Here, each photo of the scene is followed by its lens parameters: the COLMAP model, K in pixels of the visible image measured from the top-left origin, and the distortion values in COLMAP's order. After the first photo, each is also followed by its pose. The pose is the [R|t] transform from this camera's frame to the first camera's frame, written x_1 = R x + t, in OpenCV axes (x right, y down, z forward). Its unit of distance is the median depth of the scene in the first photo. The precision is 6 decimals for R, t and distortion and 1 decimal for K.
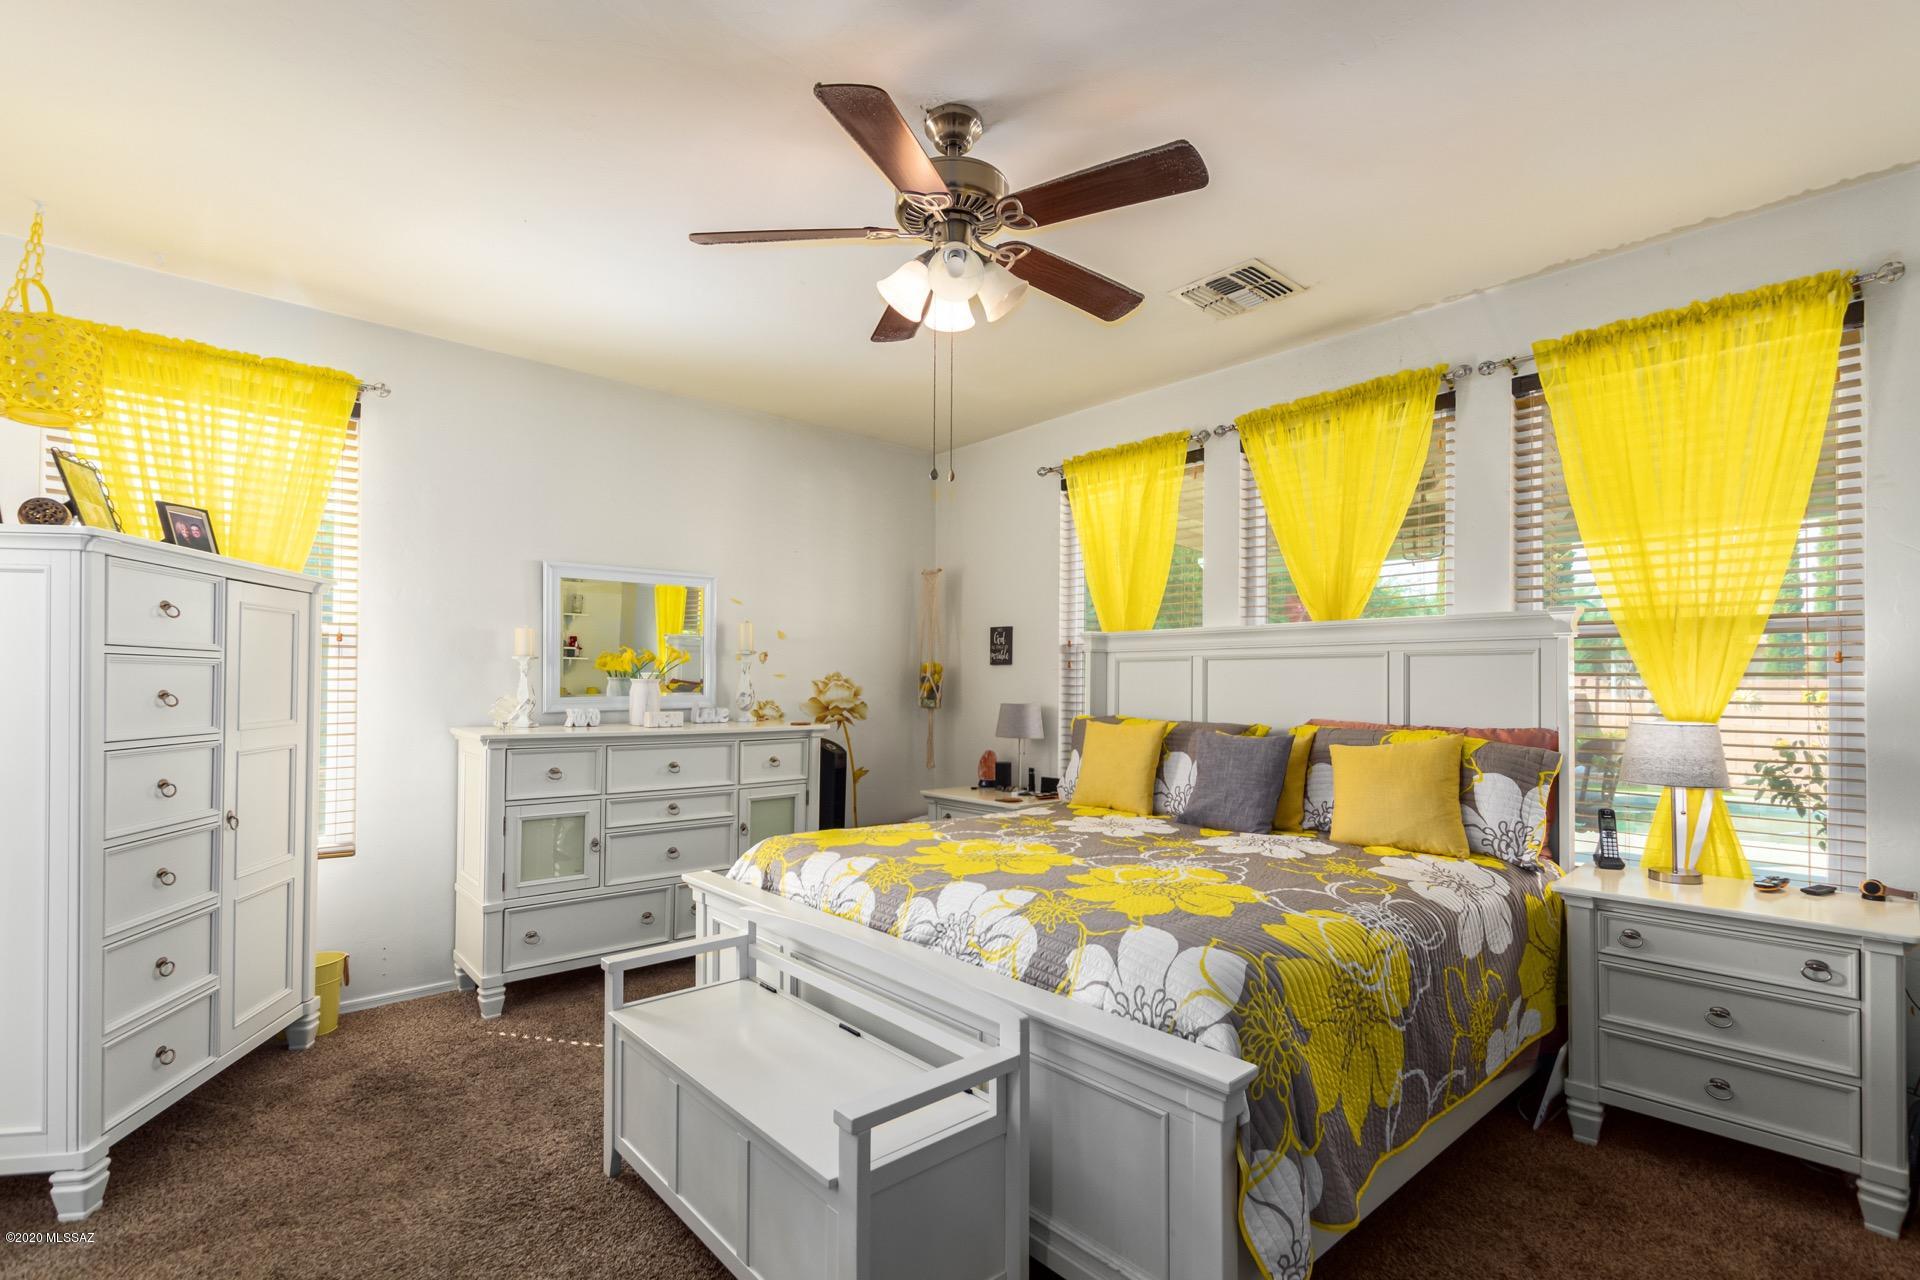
lens RADIAL K [[899.8, 0, 962.7], [0, 899.8, 674.7], [0, 0, 1]] dist [0.002383, 0.000114]
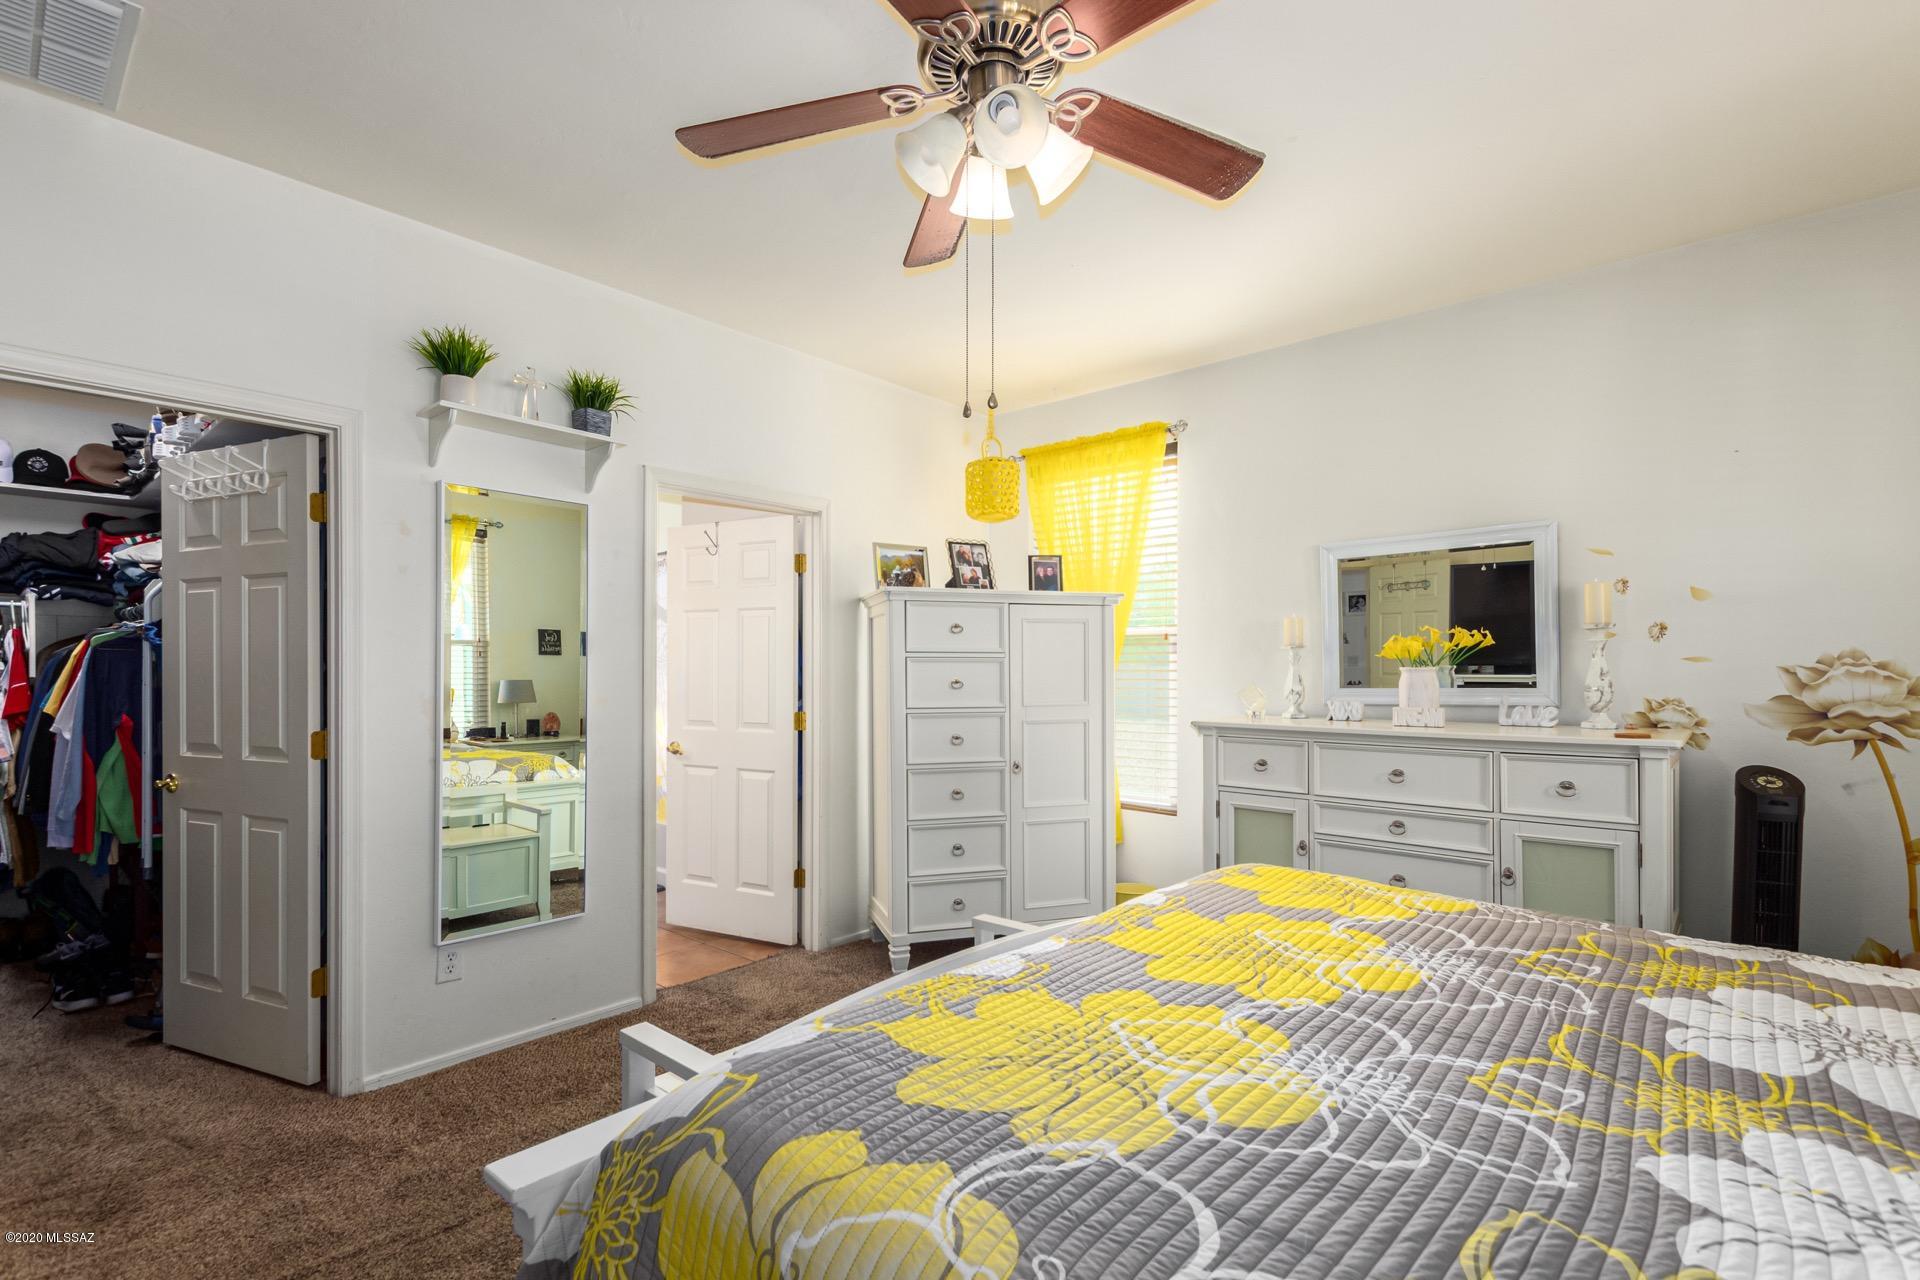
lens RADIAL K [[899.8, 0, 962.7], [0, 899.8, 674.7], [0, 0, 1]] dist [0.002383, 0.000114]
pose [[0.101343, -0.003143, -0.994847, 0.464018], [0.012464, 0.999921, -0.001890, 0.008542], [0.994773, -0.012208, 0.101374, 0.548563]]
